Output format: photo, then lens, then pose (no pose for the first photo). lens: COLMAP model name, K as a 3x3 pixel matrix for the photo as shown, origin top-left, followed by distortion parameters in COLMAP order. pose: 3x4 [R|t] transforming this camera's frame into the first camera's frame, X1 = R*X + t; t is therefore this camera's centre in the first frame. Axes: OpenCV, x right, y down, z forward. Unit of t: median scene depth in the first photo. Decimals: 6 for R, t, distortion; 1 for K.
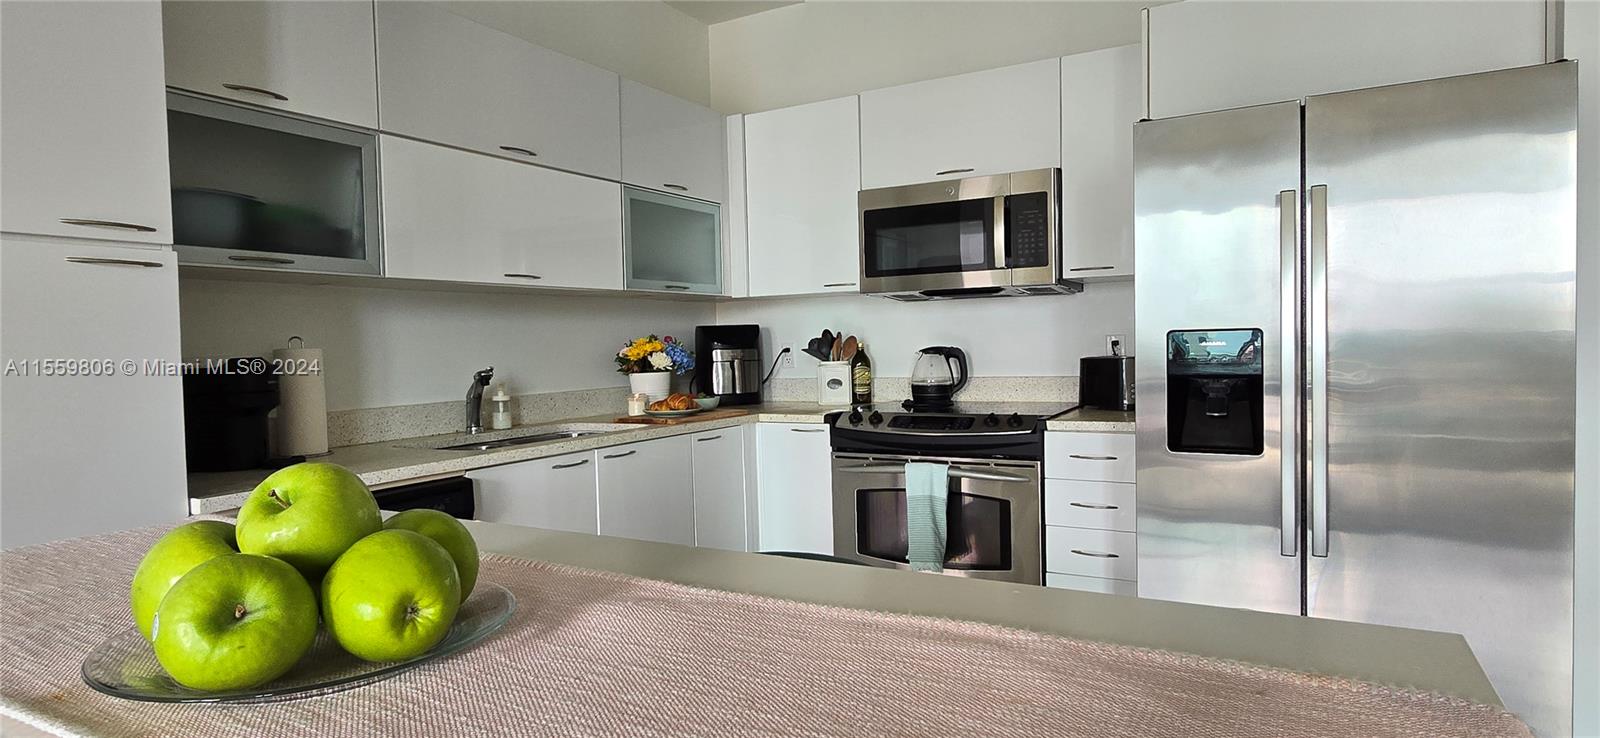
lens RADIAL K [[859.4, 0, 800.2], [0, 859.4, 374.6], [0, 0, 1]] dist [0.002591, -0.003671]
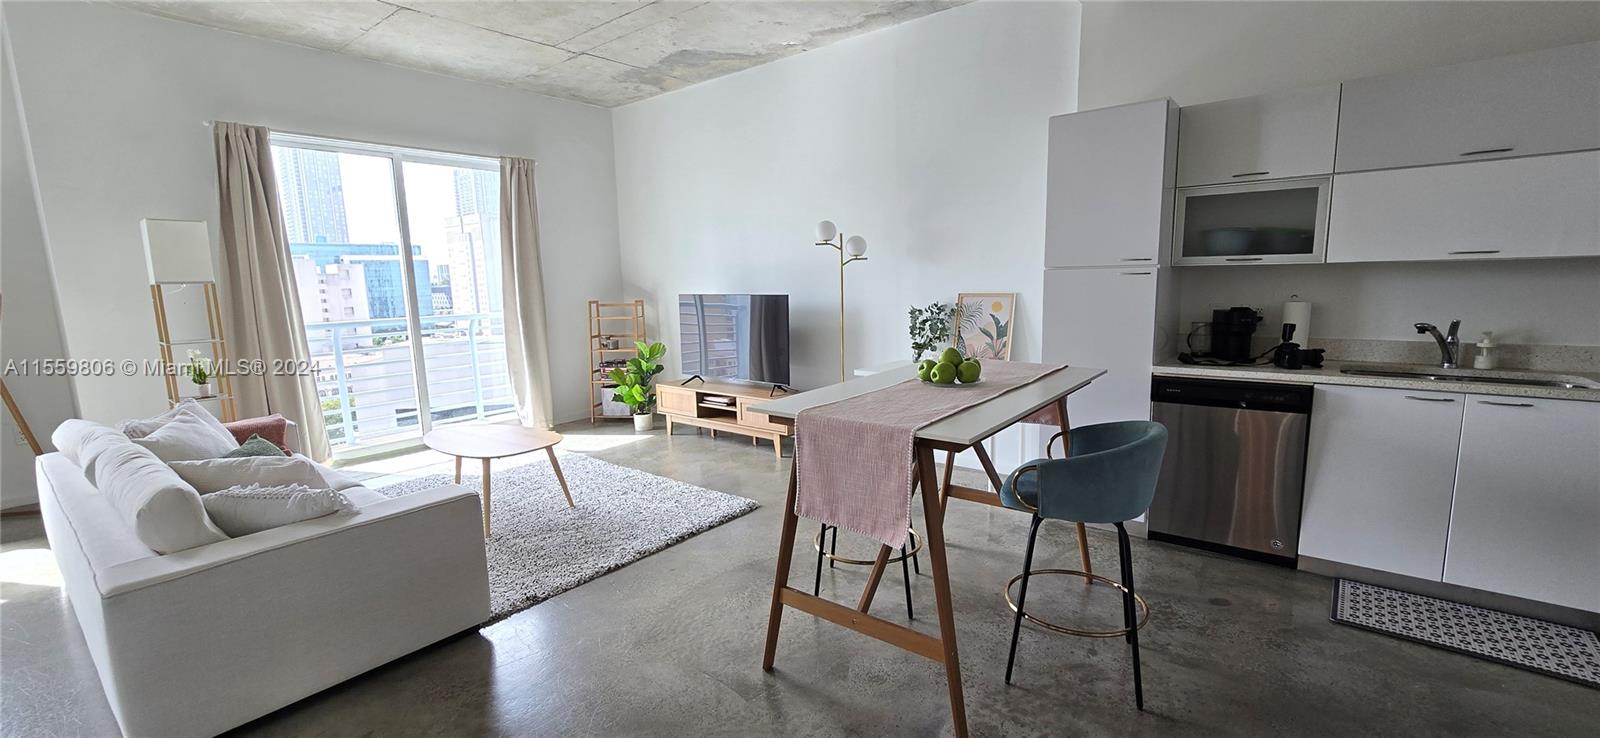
lens RADIAL K [[653.3, 0, 808.8], [0, 653.3, 374.9], [0, 0, 1]] dist [-0.002452, -0.000672]
pose [[-0.148944, 0.177367, -0.972809, 0.719766], [-0.007617, 0.983547, 0.180491, -0.091544], [0.988816, 0.034293, -0.145142, 0.148396]]
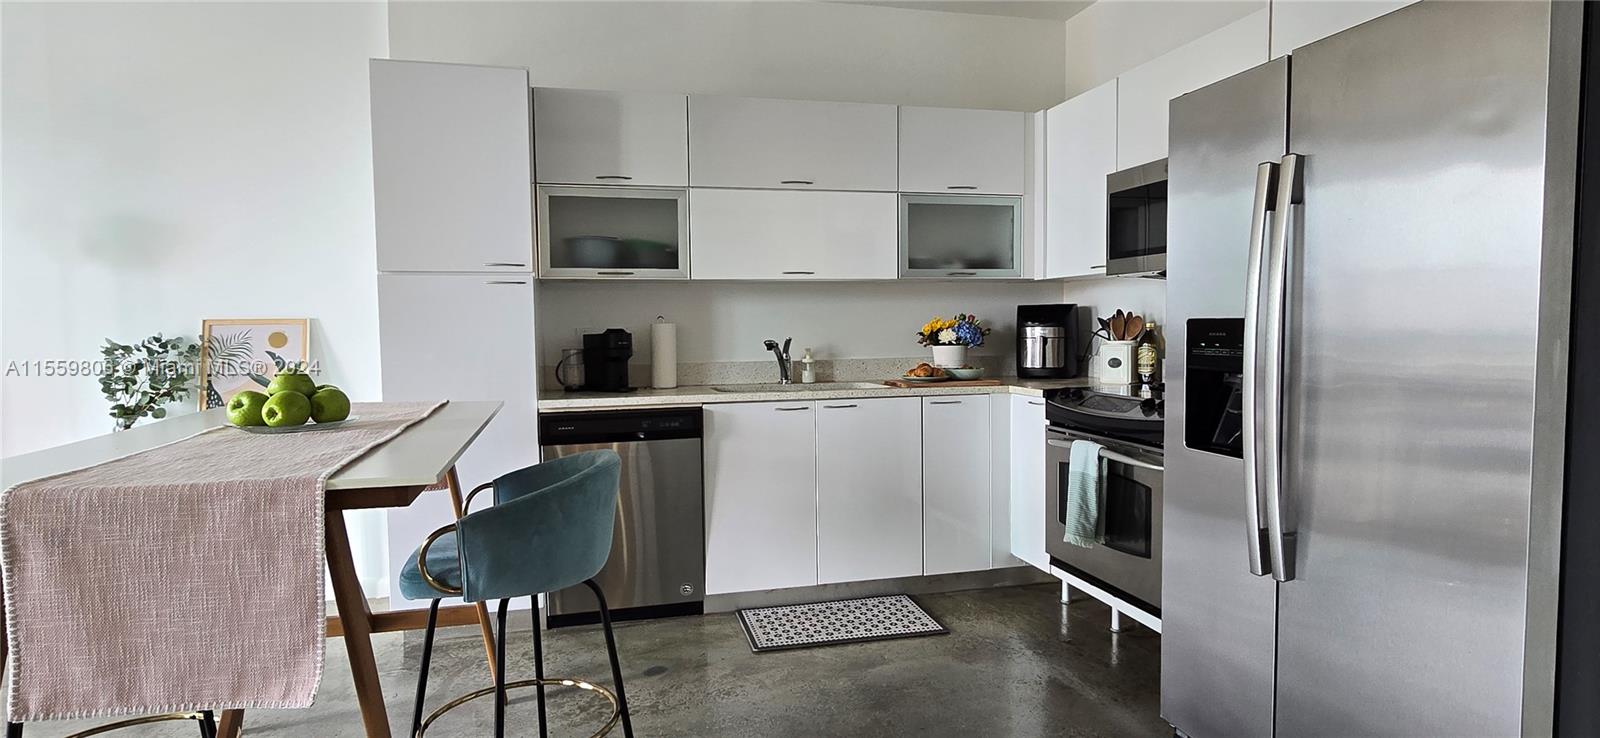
lens RADIAL K [[859.4, 0, 803.1], [0, 859.4, 374.5], [0, 0, 1]] dist [0.002591, -0.003671]
pose [[0.696750, 0.057882, -0.714975, 0.615950], [-0.031460, 0.998246, 0.050156, -0.018159], [0.716623, -0.012453, 0.697349, 0.029200]]
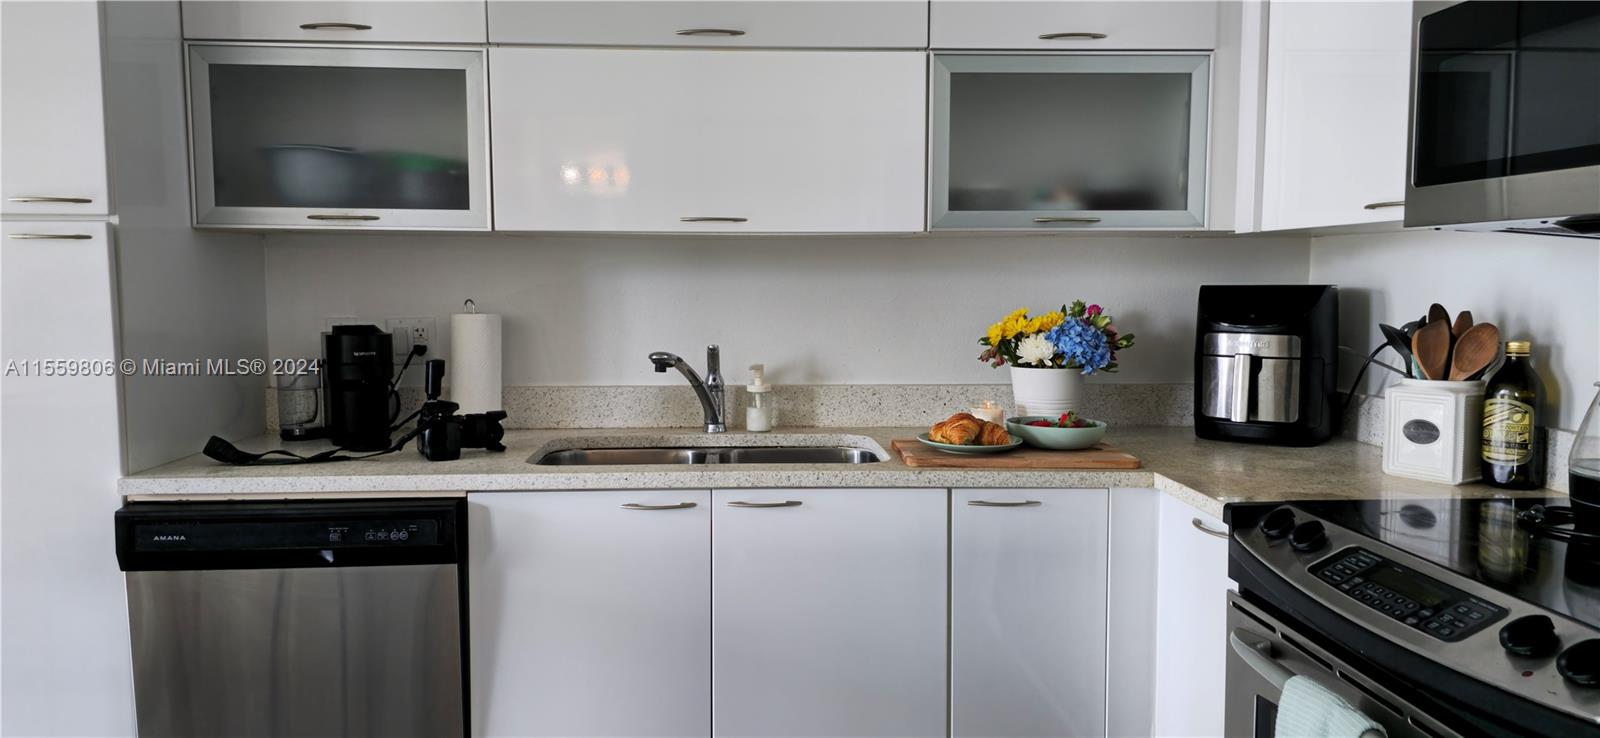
lens RADIAL K [[1046.0, 0, 780.0], [0, 1046.0, 353.0], [0, 0, 1]] dist [0.043385, -0.017504]
pose [[0.538269, 0.087943, -0.838172, 0.372861], [-0.046332, 0.996124, 0.074762, -0.064639], [0.841499, -0.001407, 0.540257, 0.530704]]
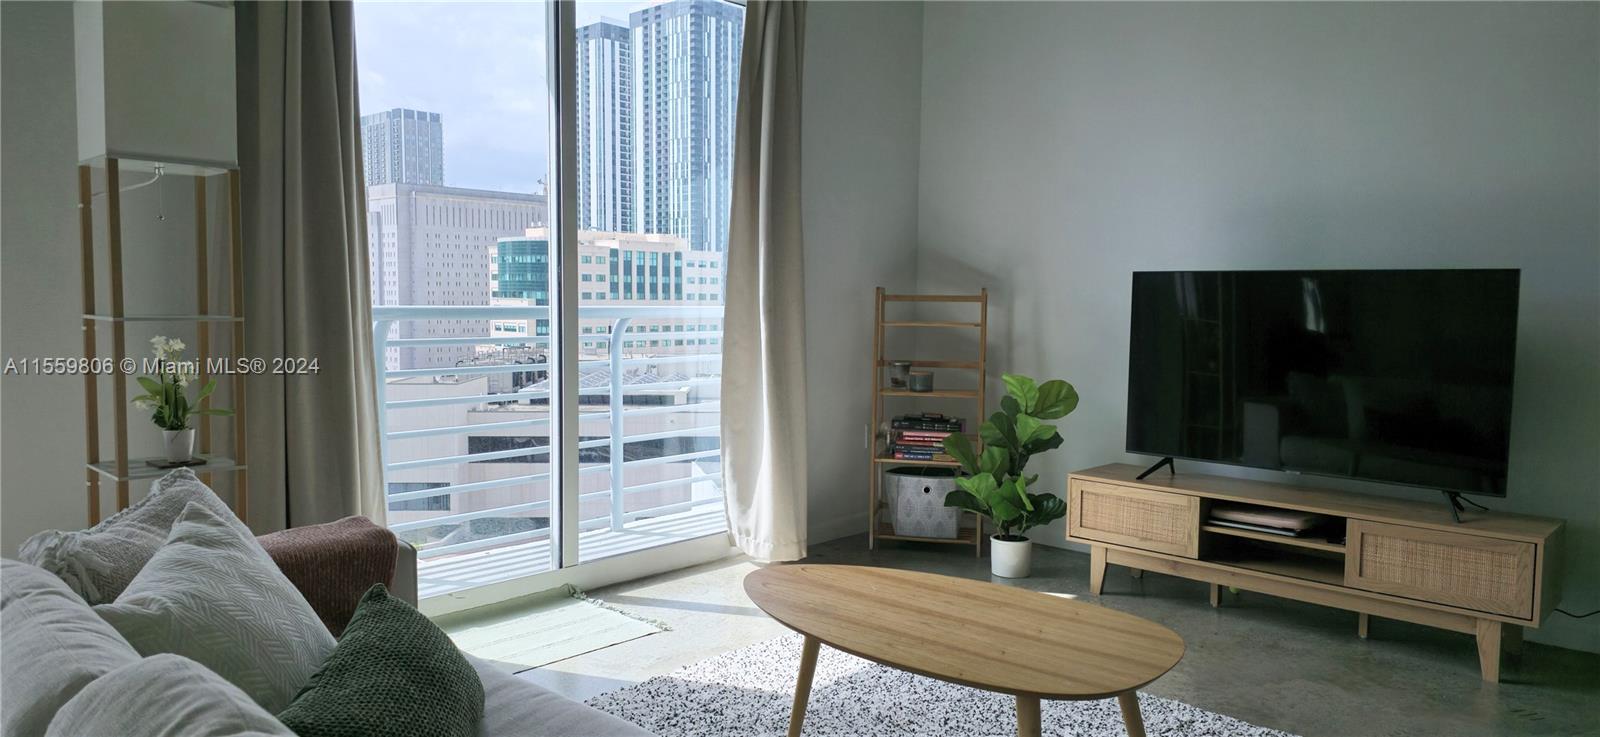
lens RADIAL K [[1050.2, 0, 803.4], [0, 1050.2, 367.3], [0, 0, 1]] dist [0.044641, -0.037032]
pose [[-0.235490, 0.090595, -0.967645, 0.301271], [-0.039318, 0.993943, 0.102626, 0.023991], [0.971081, 0.062213, -0.230501, -0.603024]]
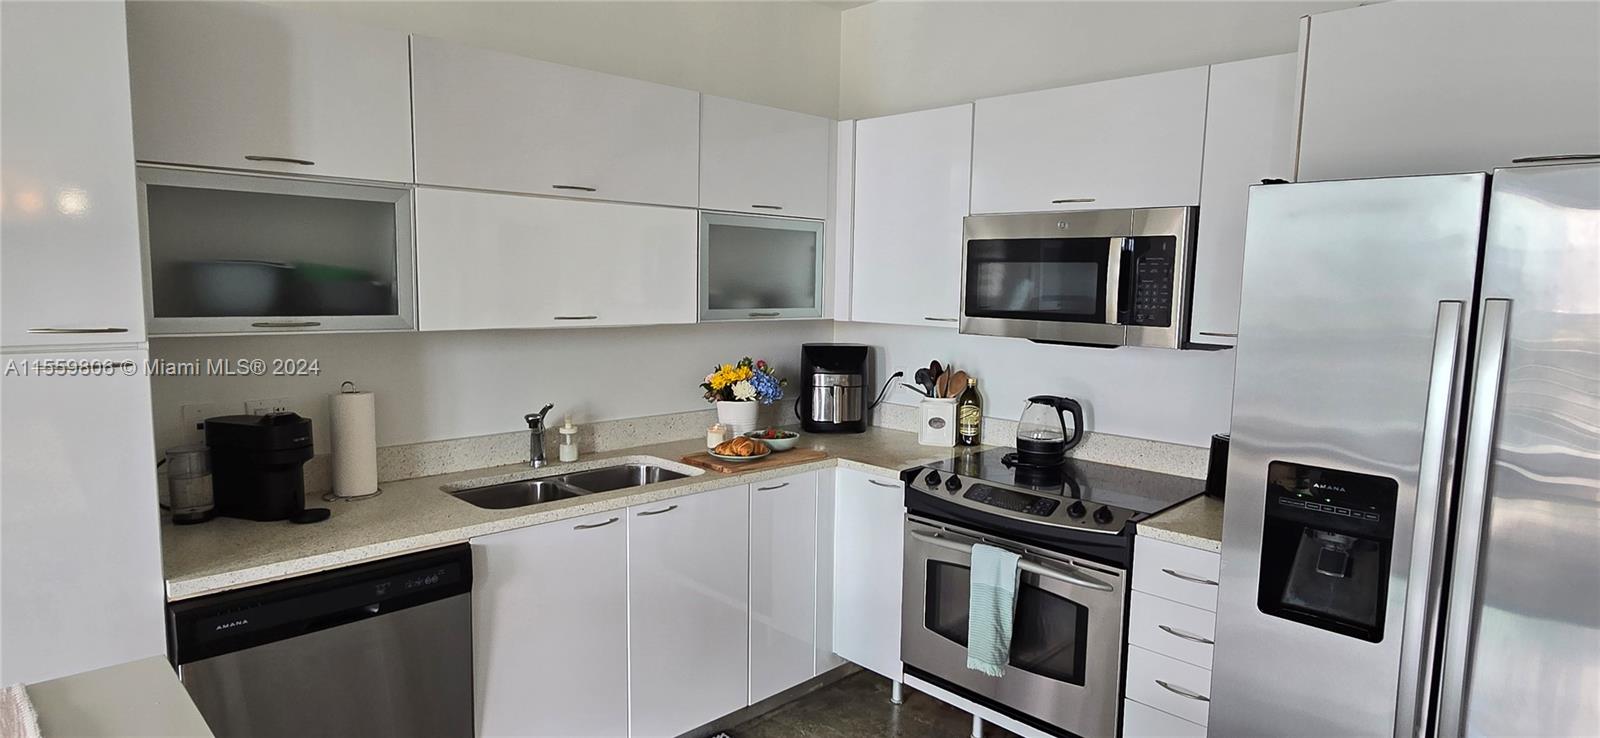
lens RADIAL K [[859.4, 0, 802.5], [0, 859.4, 377.8], [0, 0, 1]] dist [0.002591, -0.003671]
pose [[0.961941, 0.072272, -0.263527, 0.167487], [-0.051662, 0.995098, 0.084325, -0.127332], [0.268330, -0.067502, 0.960959, 0.113497]]
